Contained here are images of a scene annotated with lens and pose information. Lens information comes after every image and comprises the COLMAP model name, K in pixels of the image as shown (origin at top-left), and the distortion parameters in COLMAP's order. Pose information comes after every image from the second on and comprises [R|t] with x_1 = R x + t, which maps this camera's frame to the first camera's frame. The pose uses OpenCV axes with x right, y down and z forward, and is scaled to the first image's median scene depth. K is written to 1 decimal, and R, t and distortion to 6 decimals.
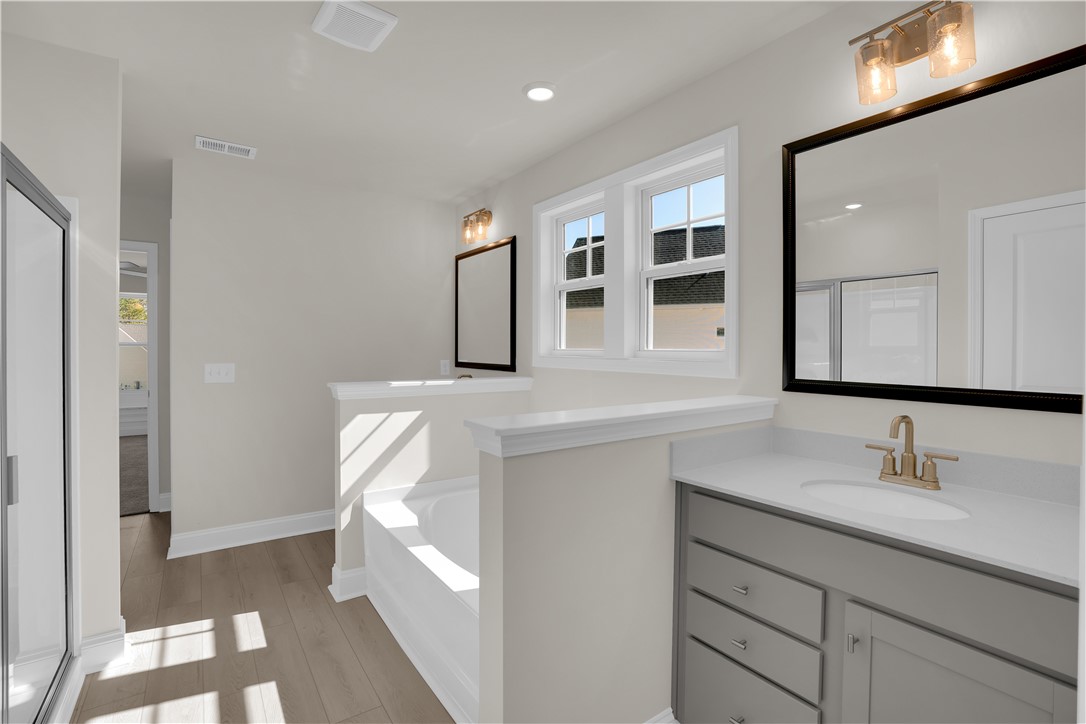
lens RADIAL K [[511.9, 0, 537.1], [0, 511.9, 351.9], [0, 0, 1]] dist [-0.067791, 0.027638]
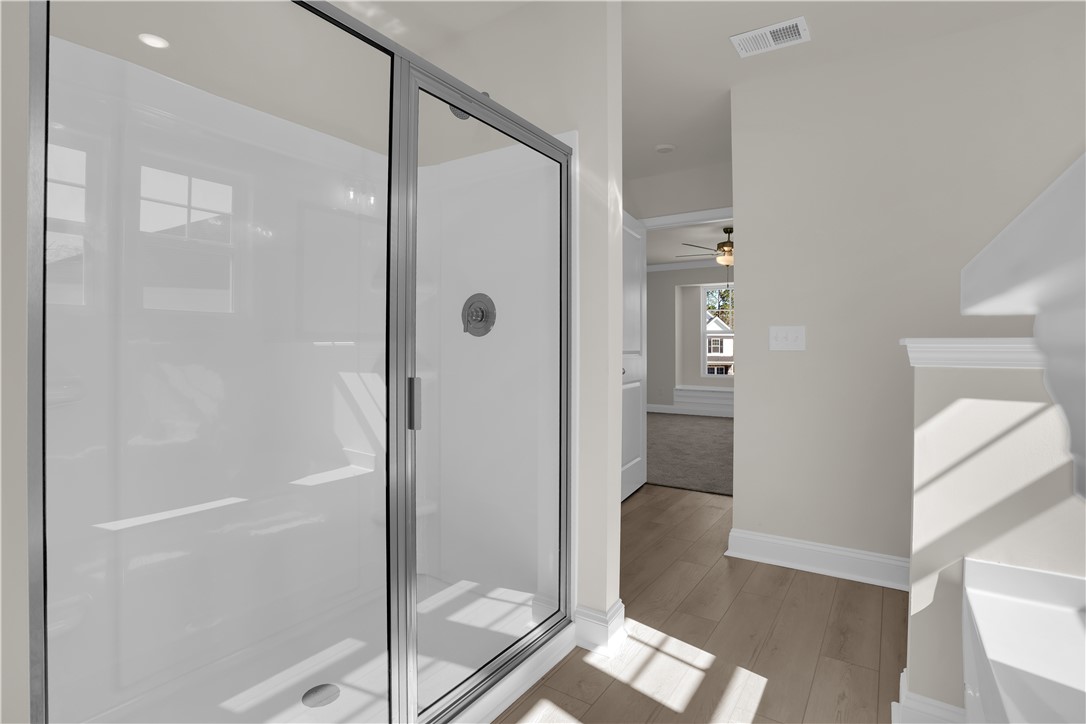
lens RADIAL K [[520.1, 0, 547.6], [0, 520.1, 346.0], [0, 0, 1]] dist [-0.035112, 0.000460]
pose [[0.371930, -0.001220, -0.928260, -0.036606], [-0.011912, 0.999911, -0.006086, 0.077800], [0.928184, 0.013321, 0.371882, 0.432584]]
